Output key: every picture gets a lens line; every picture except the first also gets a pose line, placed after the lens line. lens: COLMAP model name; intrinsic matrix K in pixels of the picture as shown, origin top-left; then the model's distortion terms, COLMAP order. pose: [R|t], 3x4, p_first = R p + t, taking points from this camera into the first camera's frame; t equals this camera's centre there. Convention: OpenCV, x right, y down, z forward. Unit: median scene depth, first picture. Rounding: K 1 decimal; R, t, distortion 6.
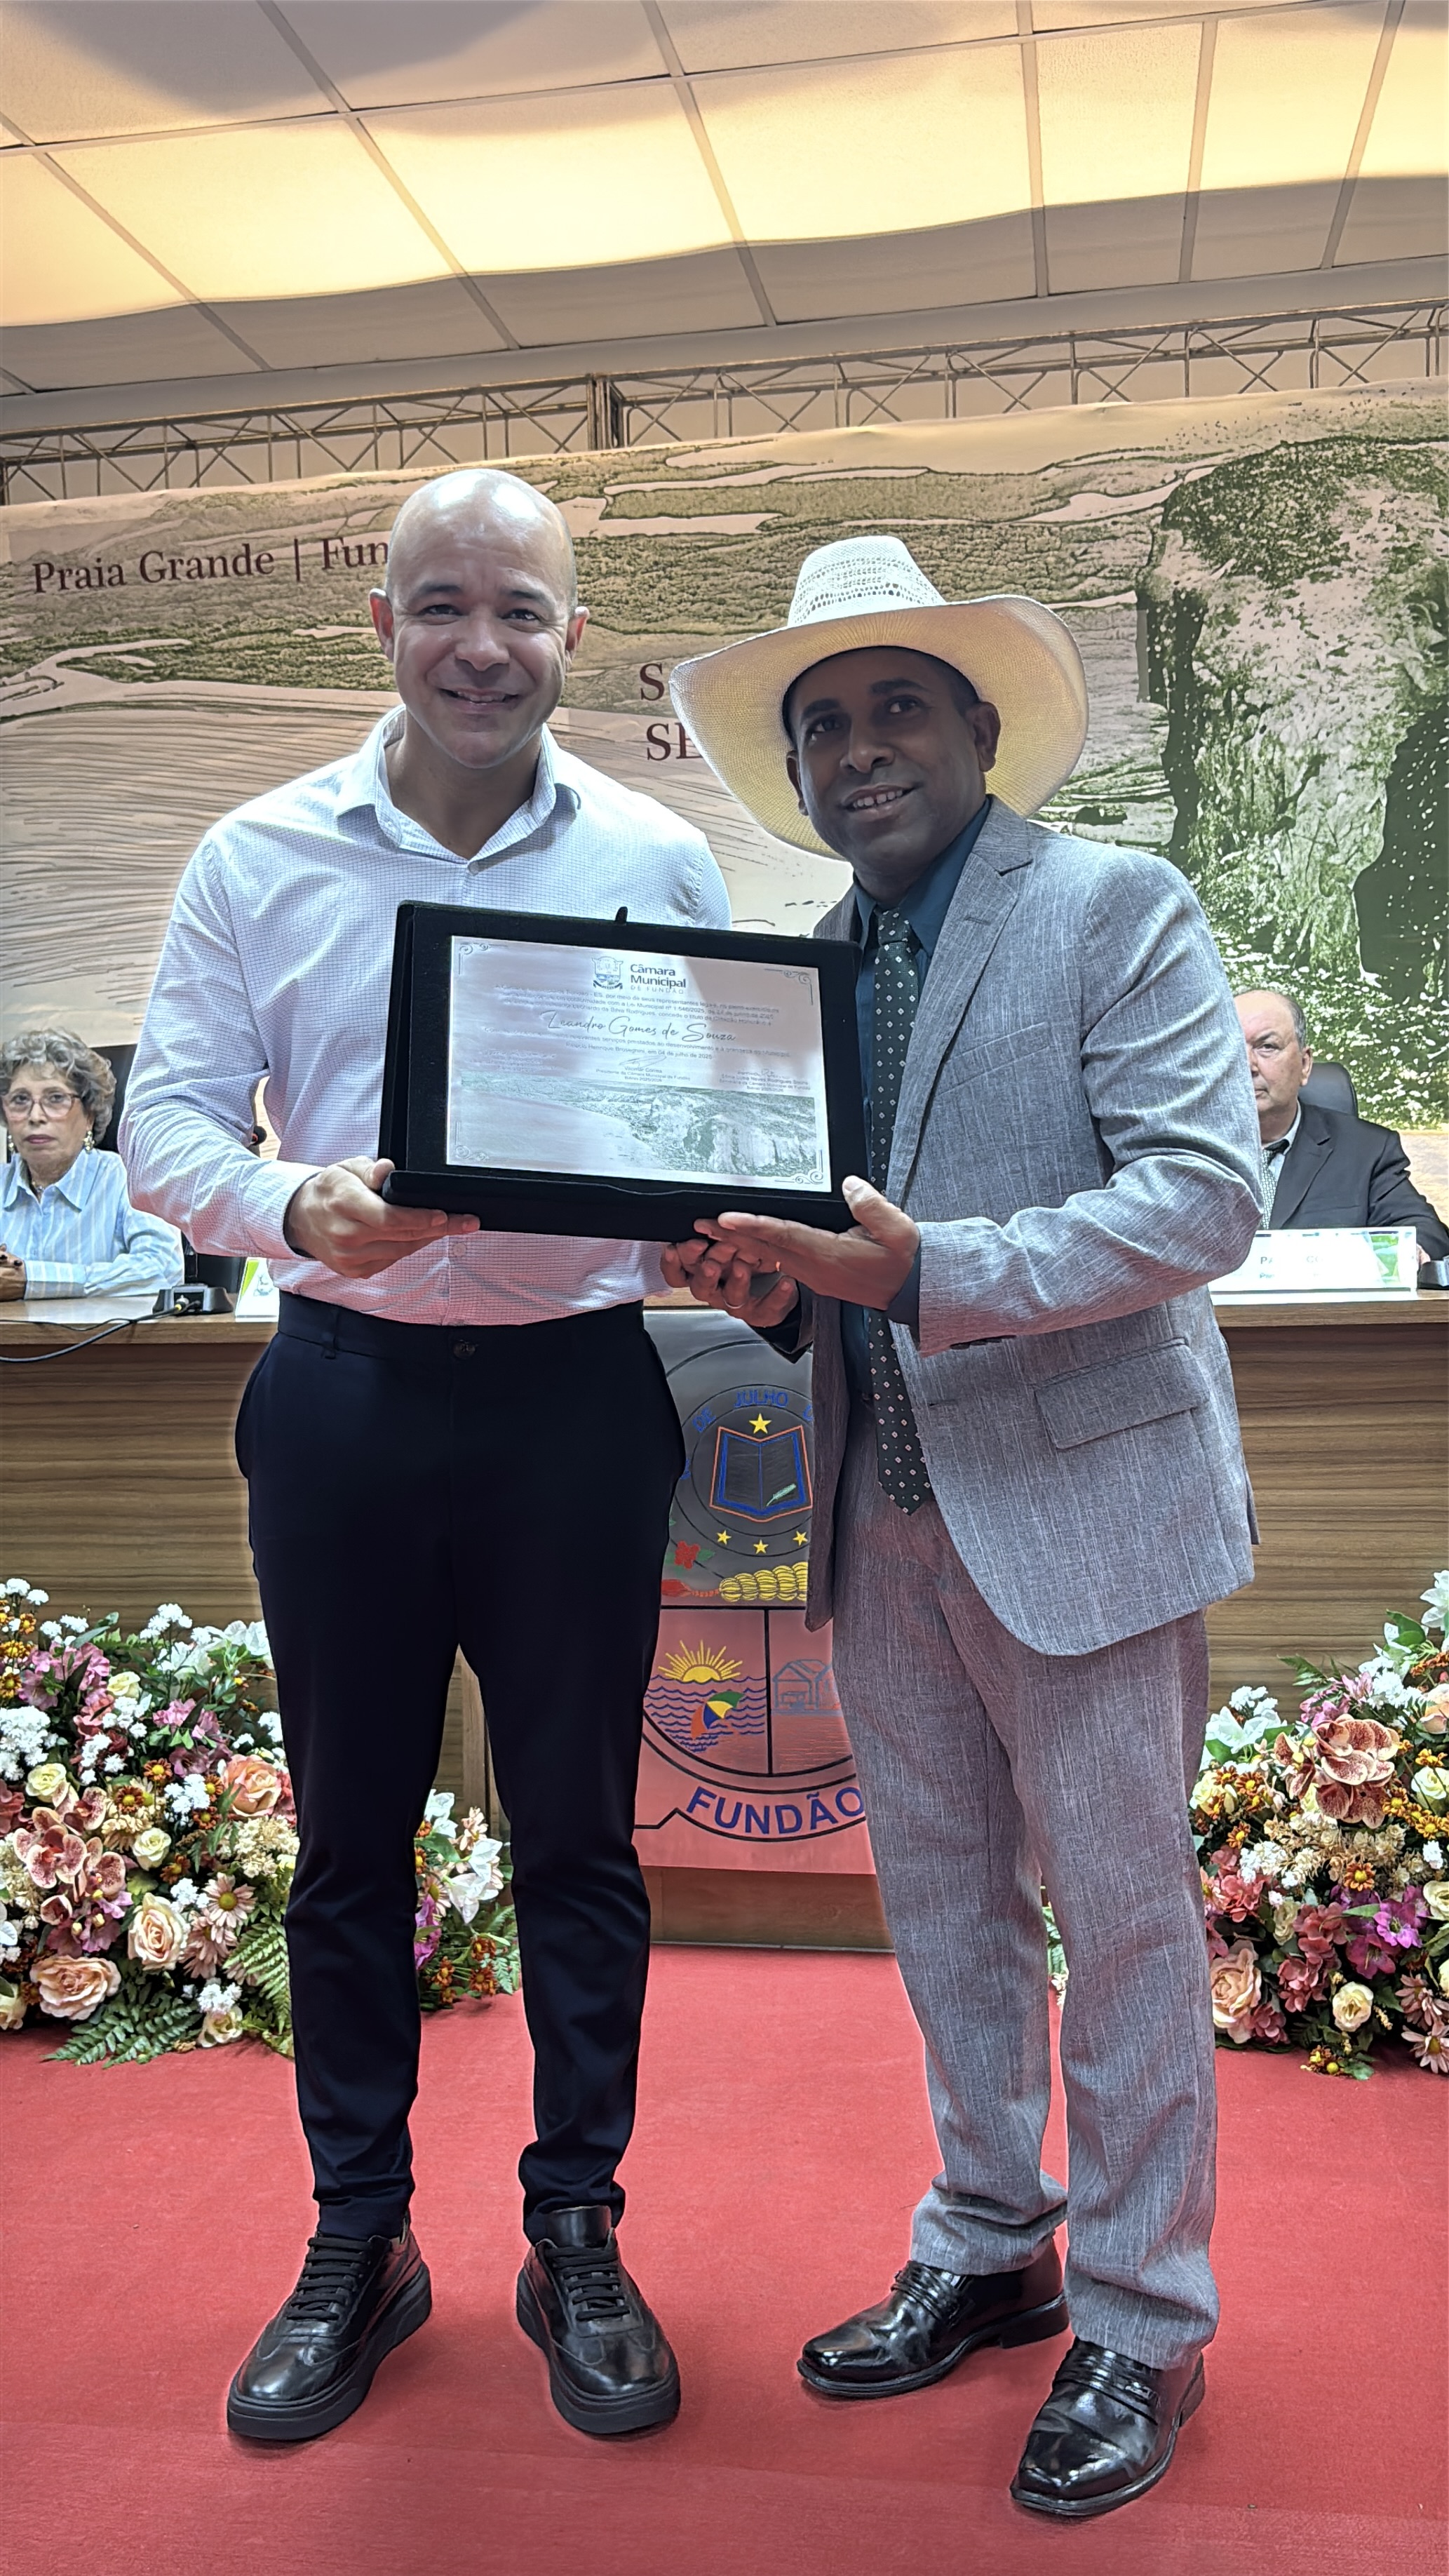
lens RADIAL K [[2275.5, 0, 721.0], [0, 2275.5, 1276.0], [0, 0, 1]] dist [0.023097, -0.028416]
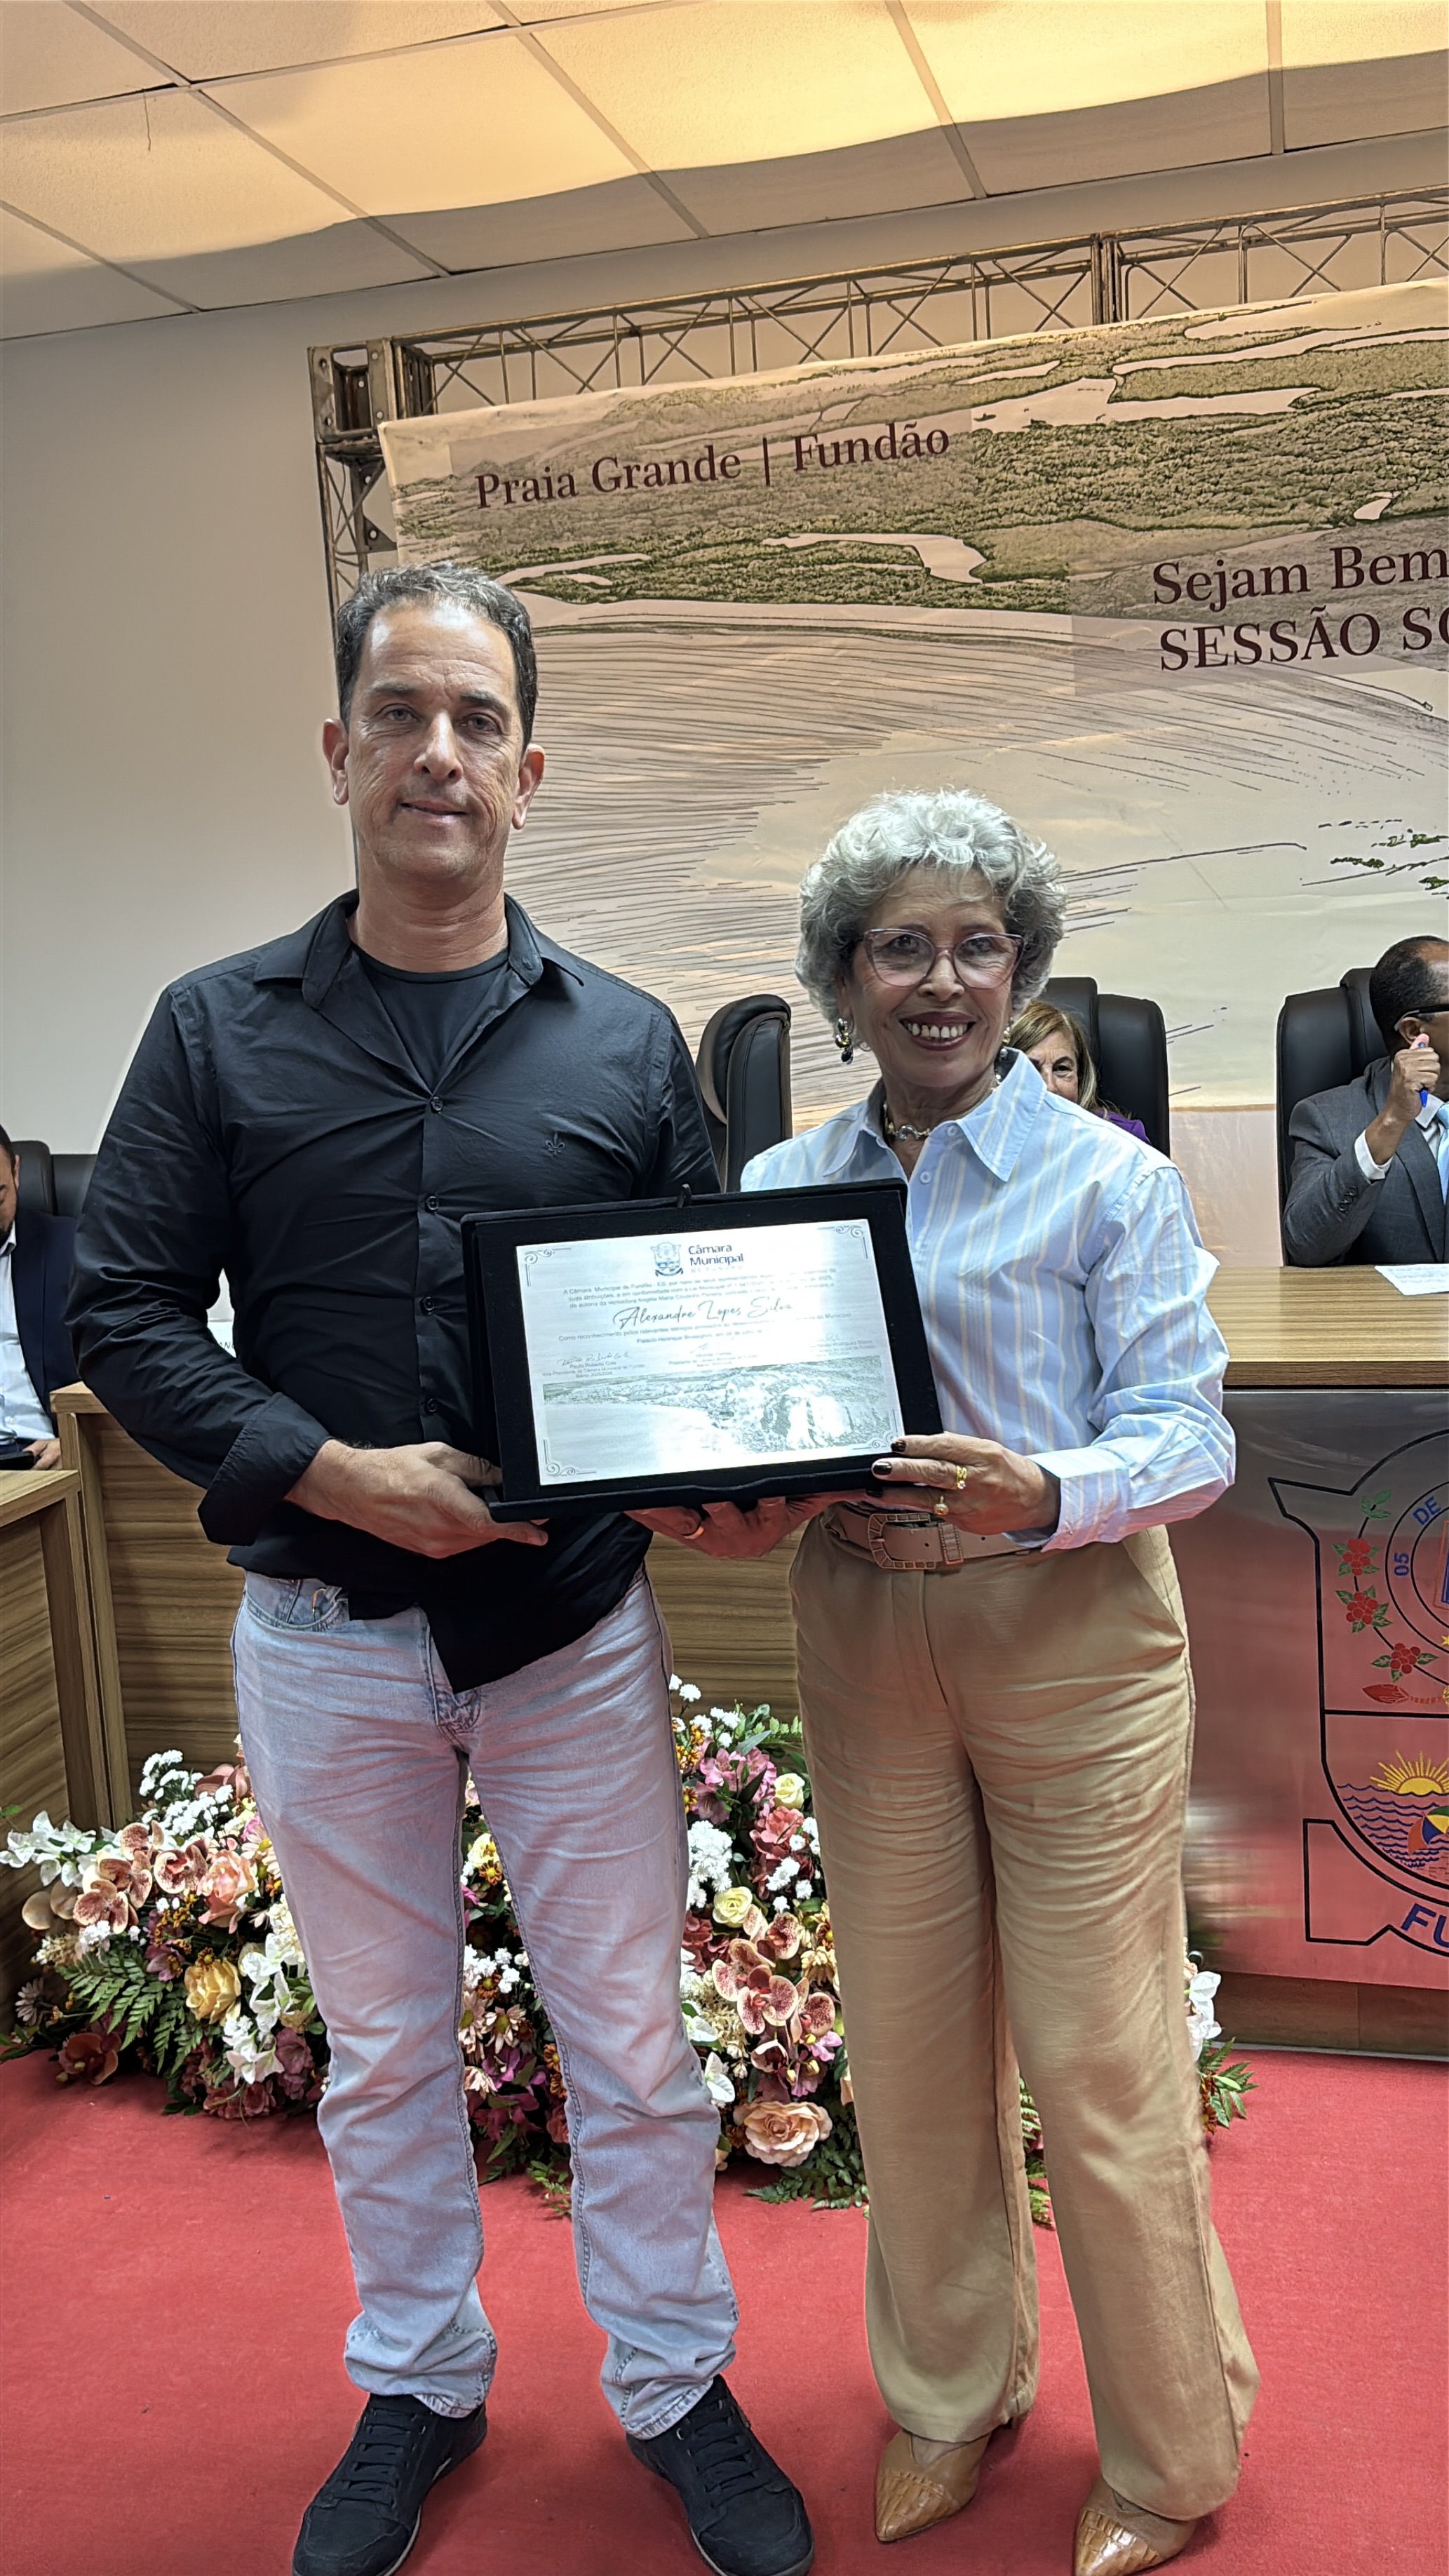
lens RADIAL K [[2275.5, 0, 739.9], [0, 2275.5, 1297.0], [0, 0, 1]] dist [0.023097, -0.028416]
pose [[0.996022, -0.014739, -0.087884, -0.126665], [0.023557, 0.994693, 0.100158, -0.075297], [0.085941, -0.101830, 0.991083, 0.057927]]
